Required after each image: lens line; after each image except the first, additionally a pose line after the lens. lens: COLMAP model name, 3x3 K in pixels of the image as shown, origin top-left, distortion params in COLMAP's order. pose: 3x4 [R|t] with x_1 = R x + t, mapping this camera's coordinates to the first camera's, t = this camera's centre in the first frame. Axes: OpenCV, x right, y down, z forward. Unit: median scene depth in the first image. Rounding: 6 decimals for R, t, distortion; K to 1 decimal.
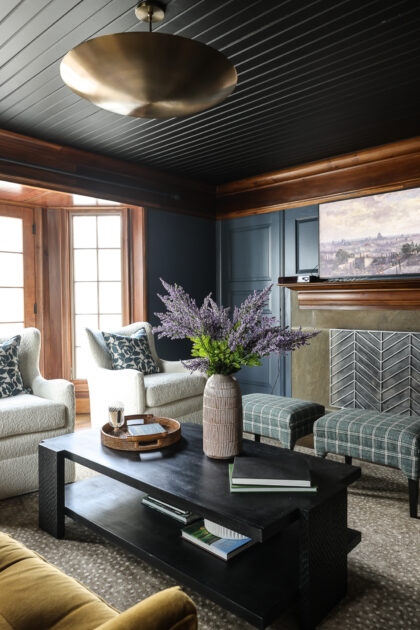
lens RADIAL K [[445.6, 0, 210.0], [0, 445.6, 315.0], [0, 0, 1]] dist [0.003163, 0.004438]
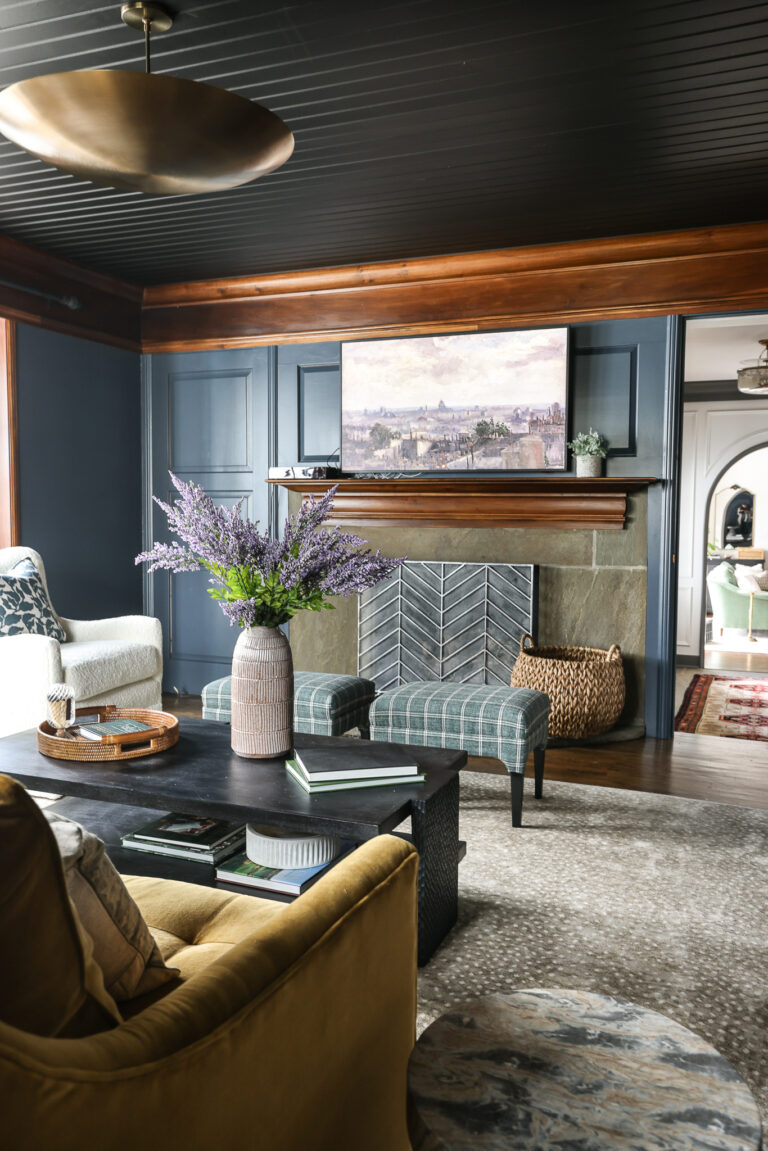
lens RADIAL K [[884.5, 0, 384.0], [0, 884.5, 575.5], [0, 0, 1]] dist [0.008261, 0.005018]
pose [[0.935585, -0.011632, 0.352909, -0.156435], [-0.003545, 0.999097, 0.042328, 0.004587], [-0.353083, -0.040852, 0.934700, -0.140489]]
